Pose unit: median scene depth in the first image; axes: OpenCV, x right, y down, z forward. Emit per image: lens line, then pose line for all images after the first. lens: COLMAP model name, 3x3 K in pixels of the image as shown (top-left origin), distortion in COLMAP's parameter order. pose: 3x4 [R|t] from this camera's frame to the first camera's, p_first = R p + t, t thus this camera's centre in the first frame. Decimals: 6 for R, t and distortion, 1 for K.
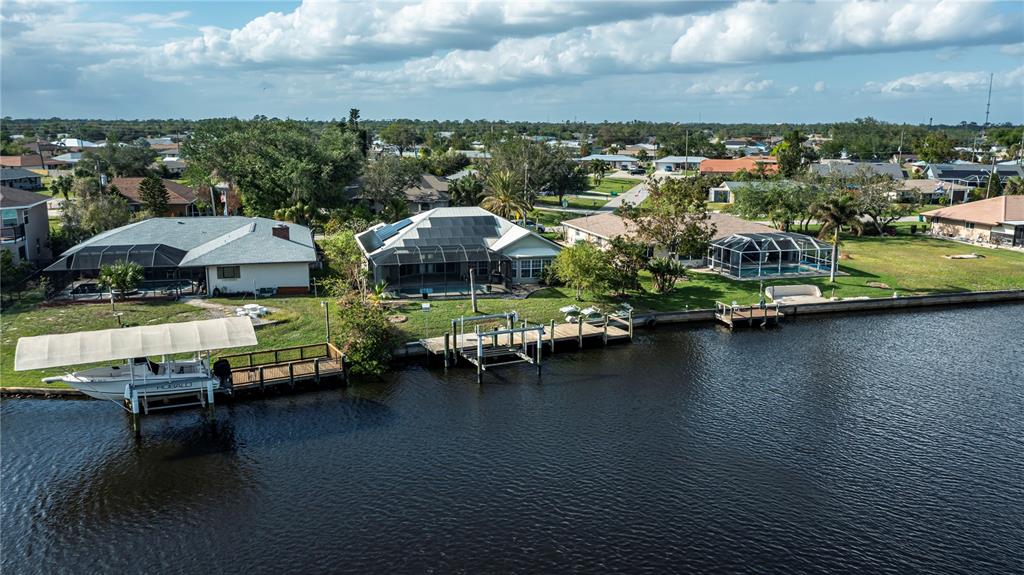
lens RADIAL K [[804.3, 0, 512.0], [0, 804.3, 287.5], [0, 0, 1]] dist [0.007319, 0.011013]
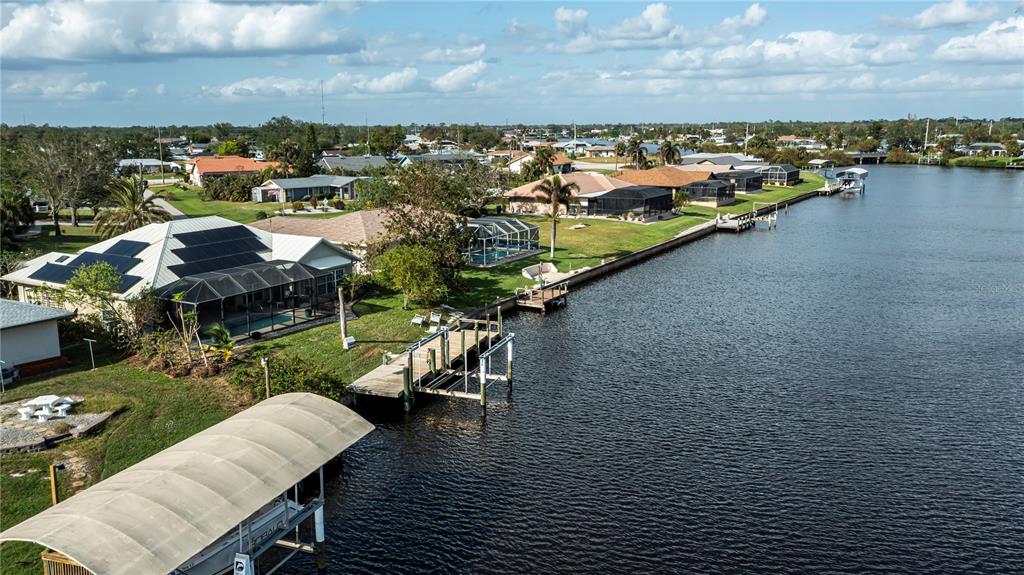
lens RADIAL K [[804.3, 0, 512.0], [0, 804.3, 287.5], [0, 0, 1]] dist [0.007319, 0.011013]
pose [[0.735247, -0.144616, 0.662192, -0.243659], [0.146305, 0.987804, 0.053280, -0.022408], [-0.661821, 0.057708, 0.747437, 0.162736]]
